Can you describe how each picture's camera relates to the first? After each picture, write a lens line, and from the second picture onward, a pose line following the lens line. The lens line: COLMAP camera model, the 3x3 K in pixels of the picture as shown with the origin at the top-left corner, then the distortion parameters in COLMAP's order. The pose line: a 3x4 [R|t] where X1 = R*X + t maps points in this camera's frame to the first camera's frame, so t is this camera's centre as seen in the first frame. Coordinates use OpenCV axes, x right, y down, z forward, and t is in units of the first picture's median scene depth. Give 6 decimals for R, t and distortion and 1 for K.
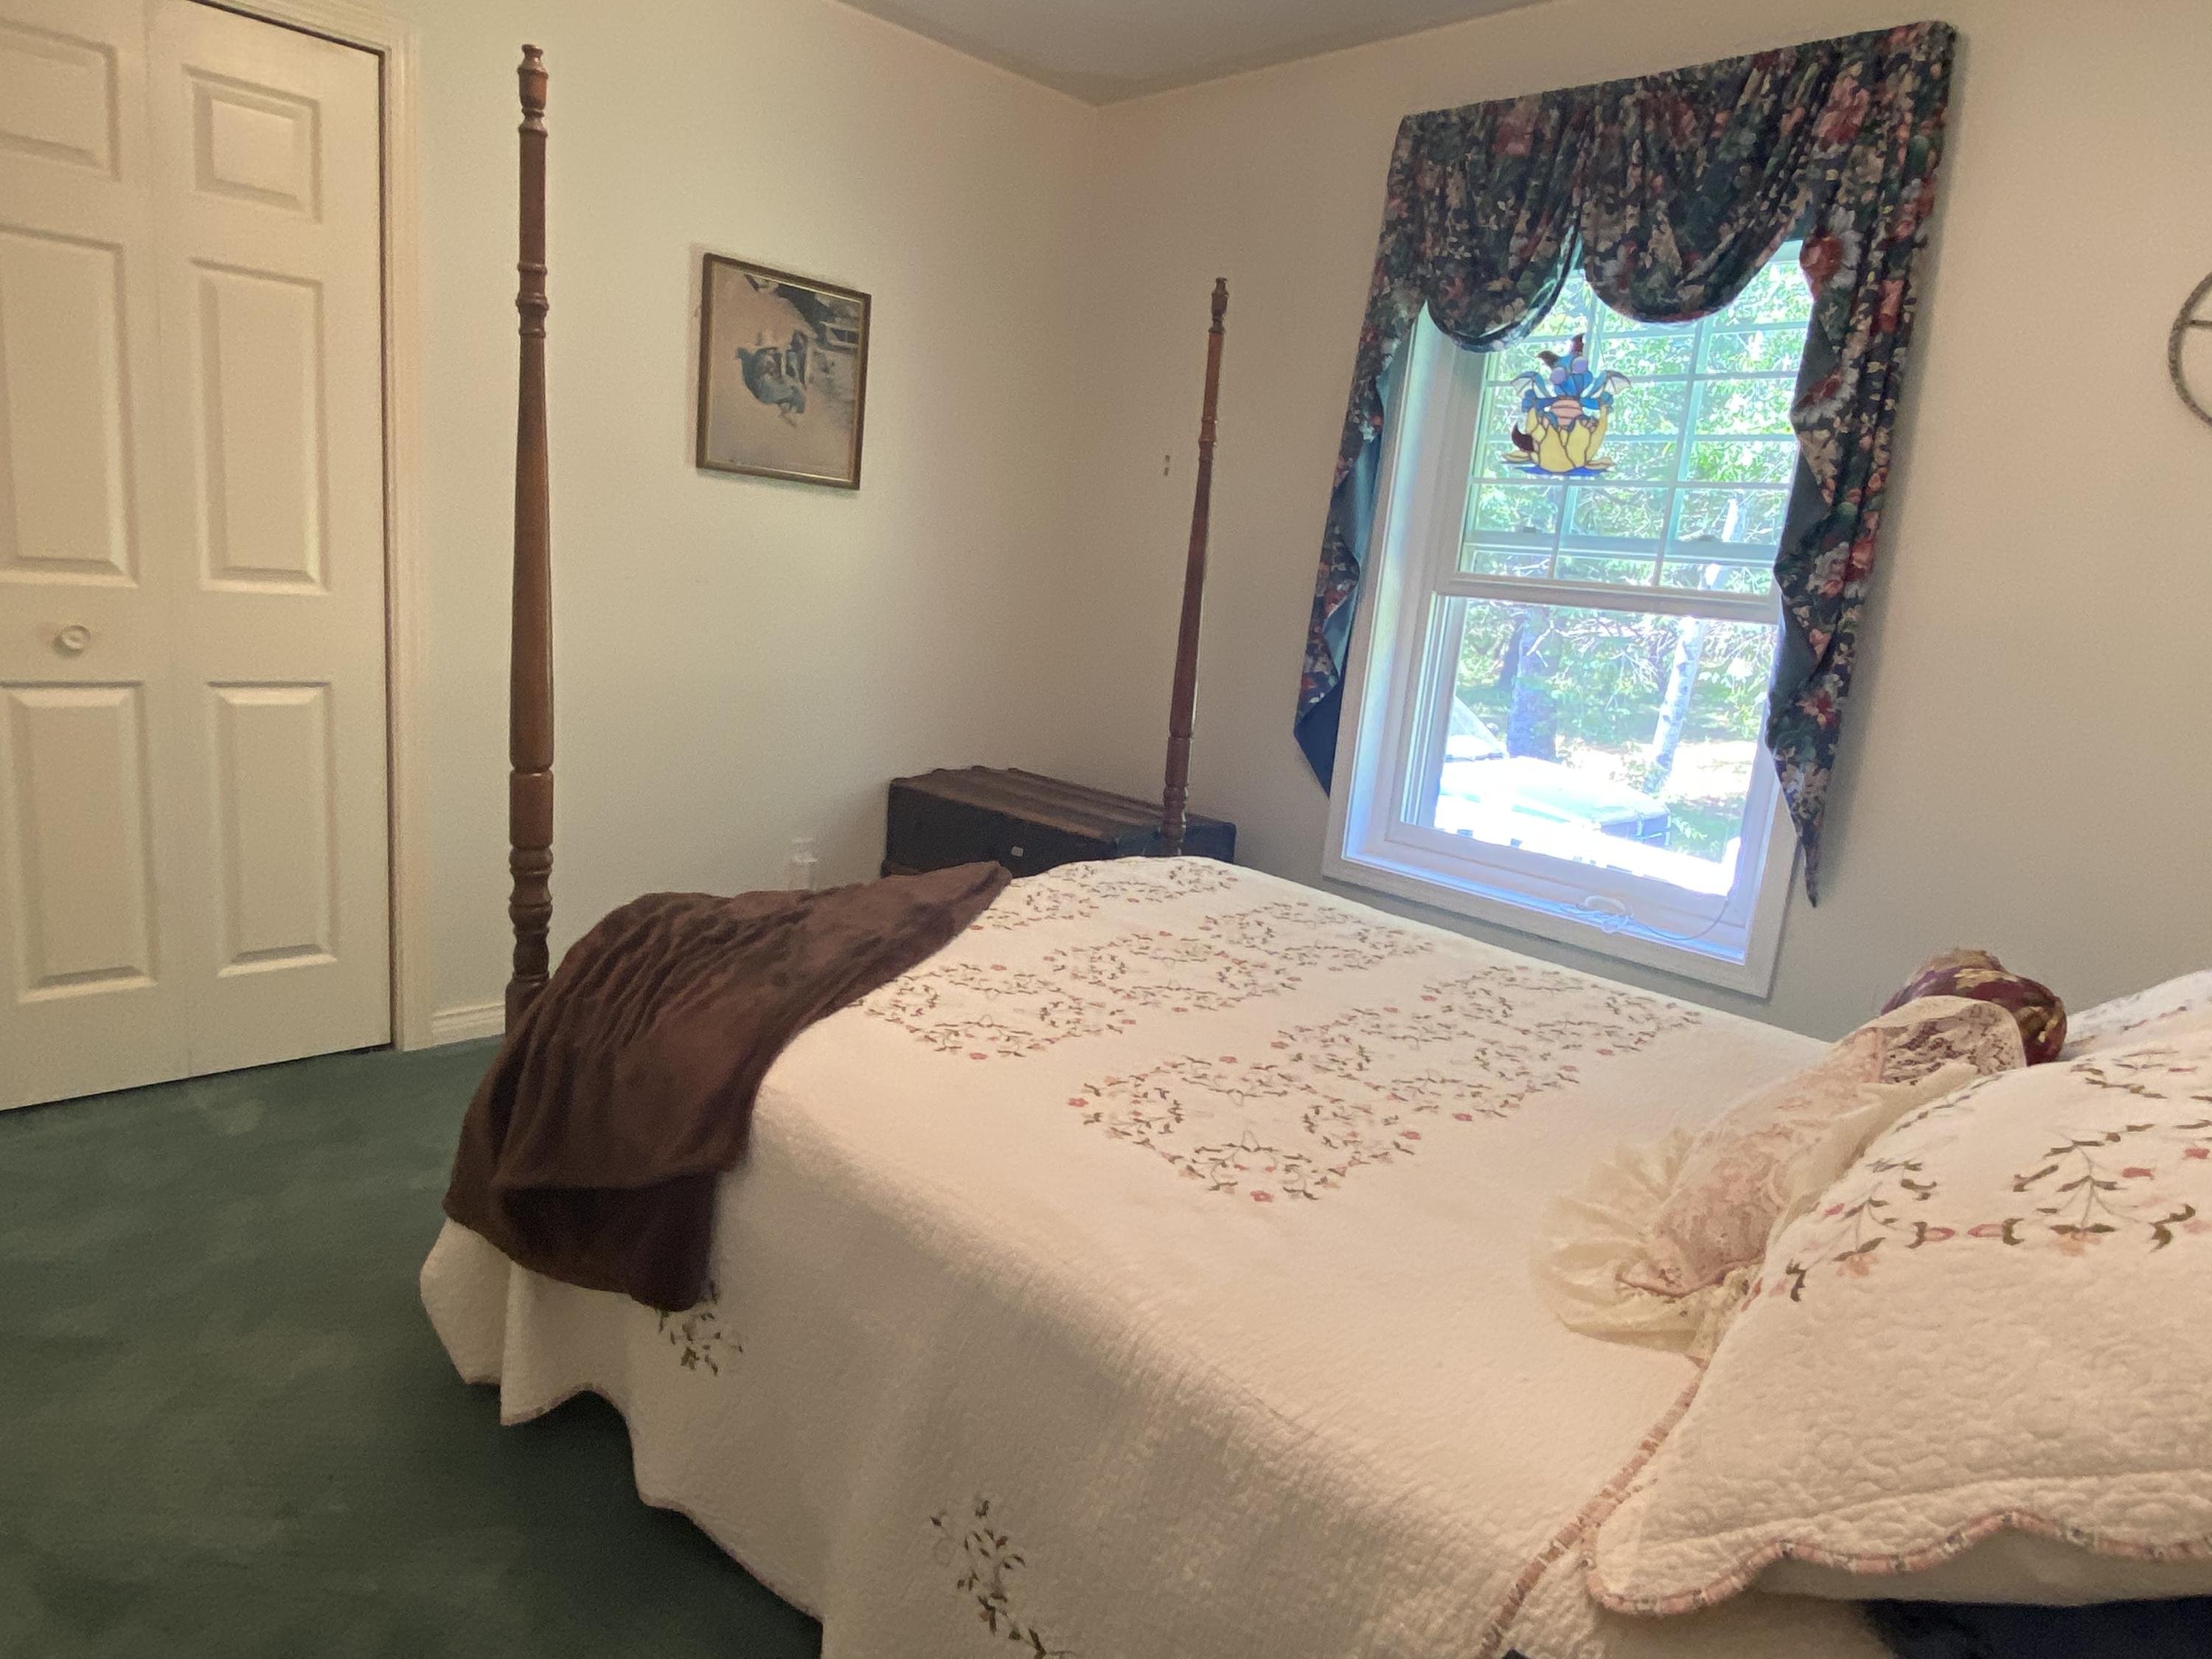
lens RADIAL K [[1356.7, 0, 1104.6], [0, 1356.7, 831.5], [0, 0, 1]] dist [-0.004424, -0.003132]
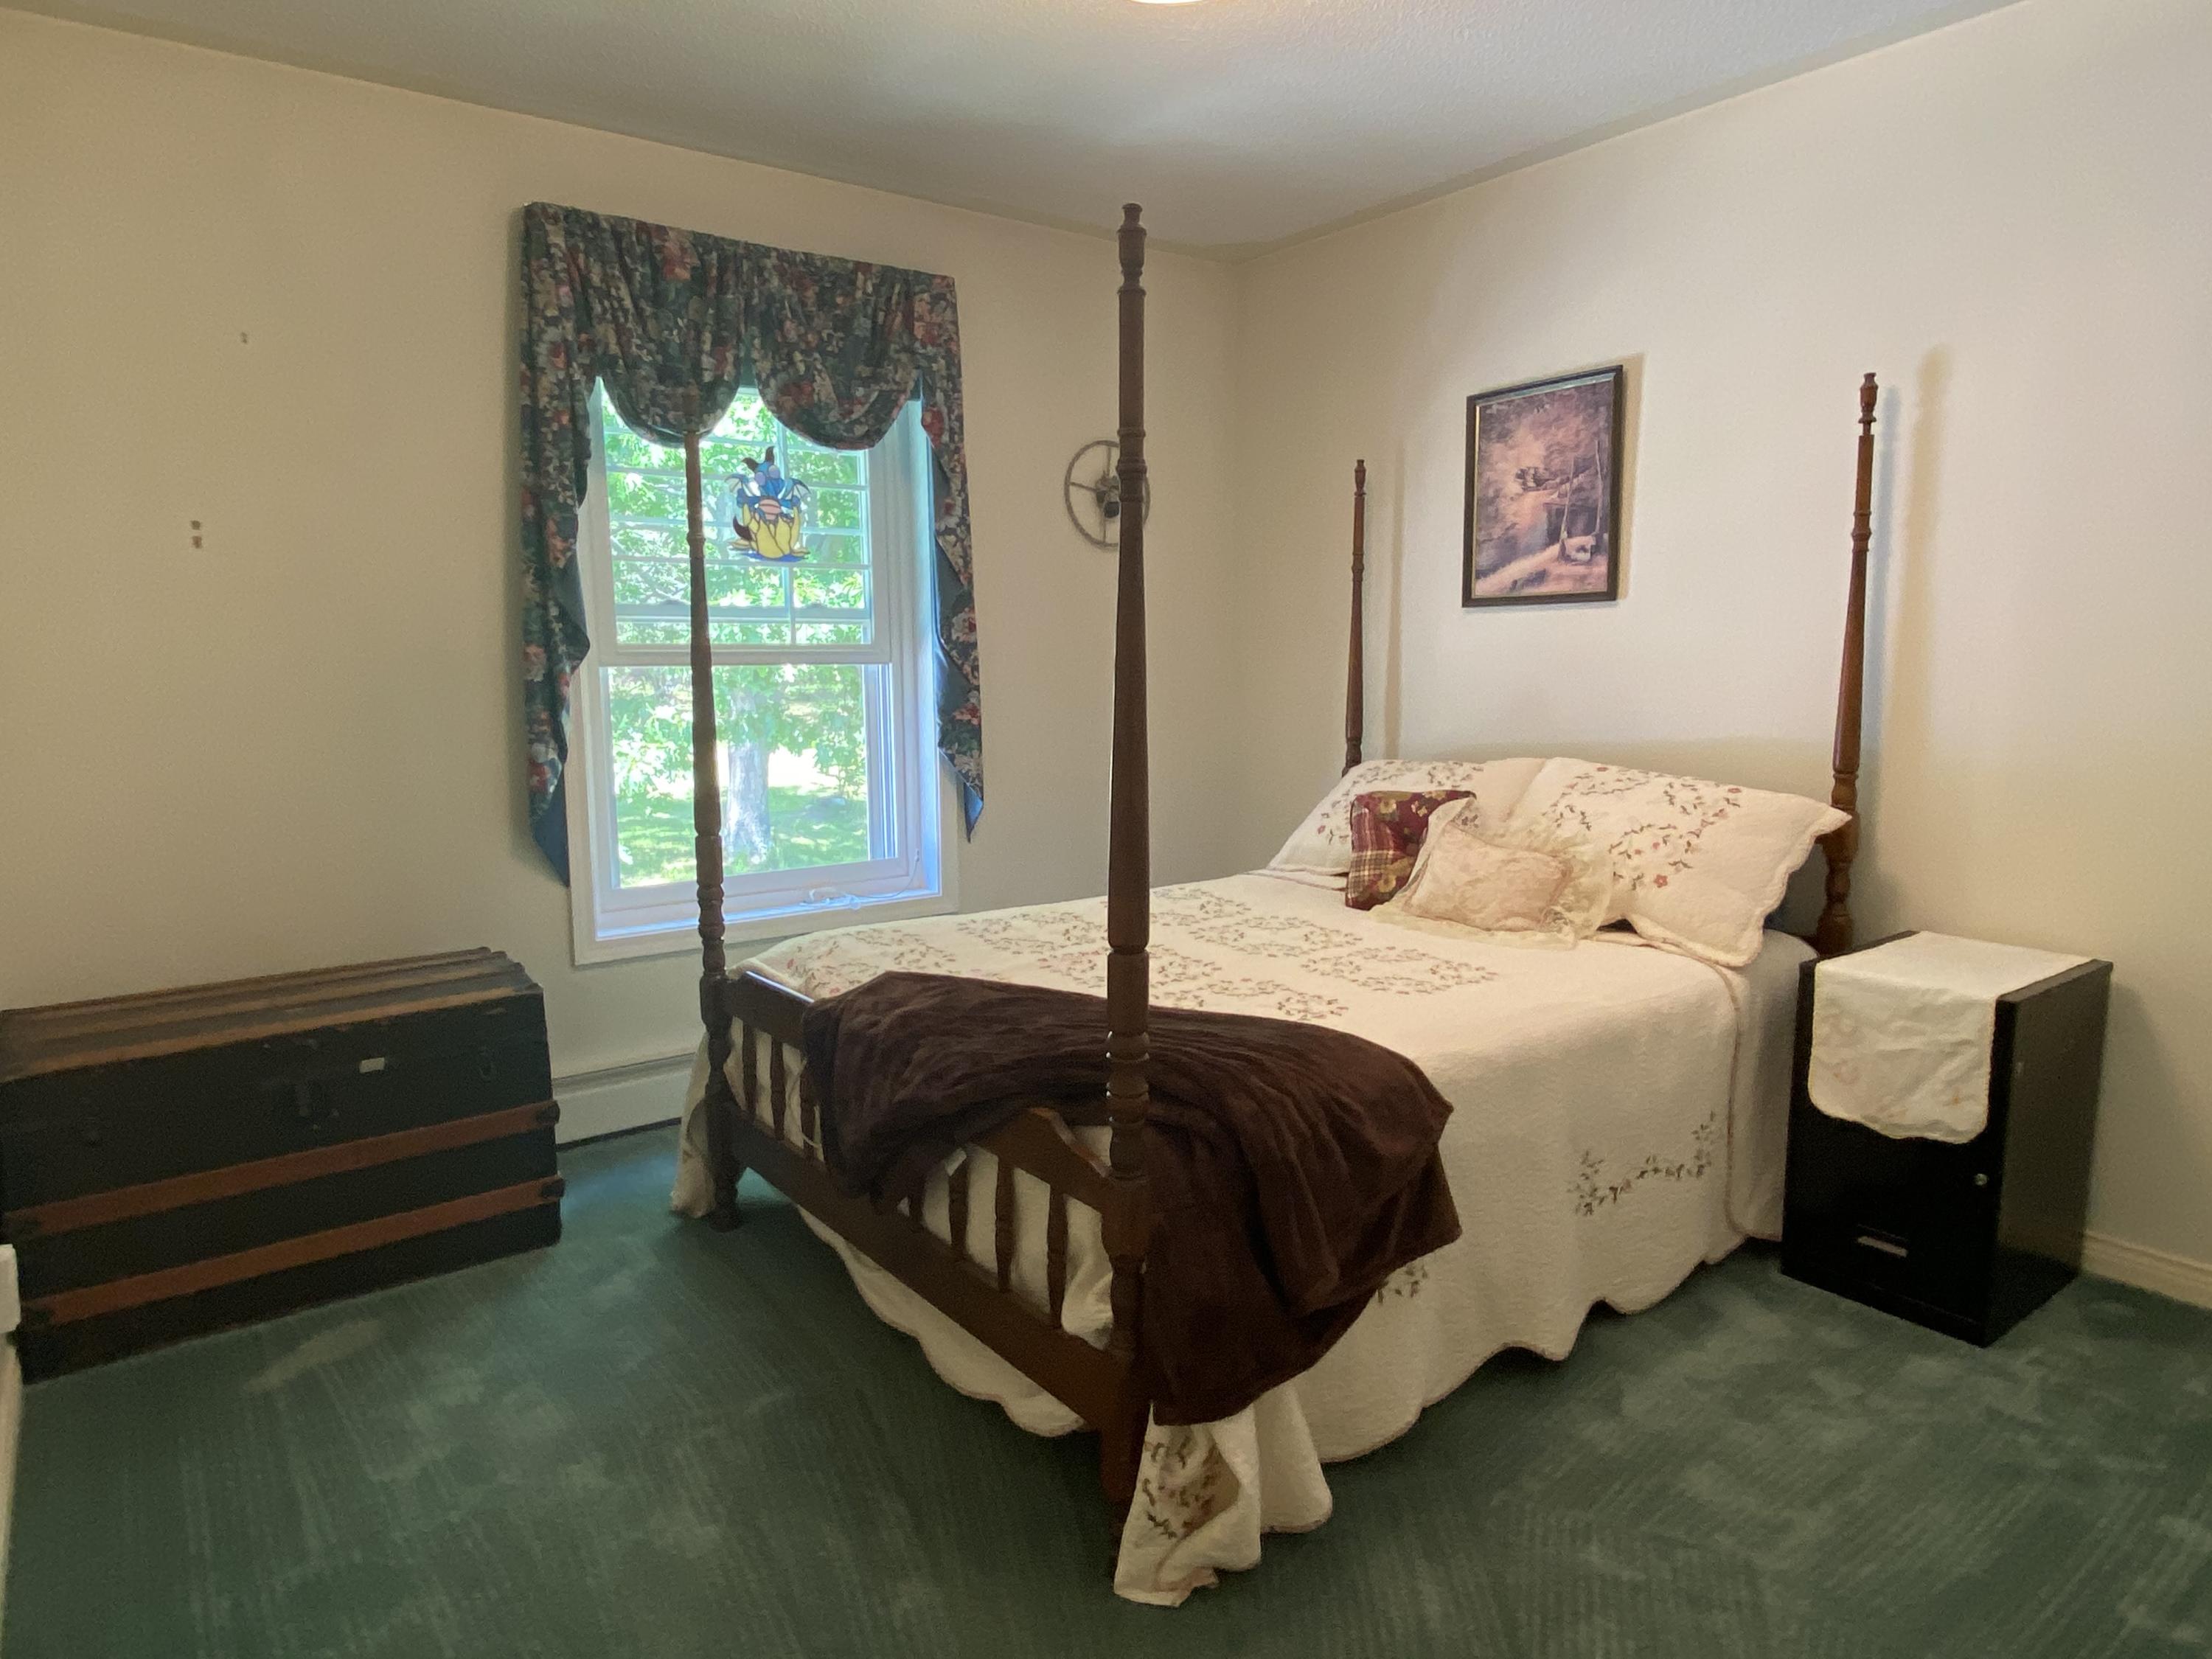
lens RADIAL K [[1356.7, 0, 1104.9], [0, 1356.7, 832.0], [0, 0, 1]] dist [-0.004424, -0.003132]
pose [[0.150510, -0.215527, 0.964829, -0.856616], [0.206604, 0.961254, 0.182499, -0.192230], [-0.966779, 0.171870, 0.189207, 0.532486]]
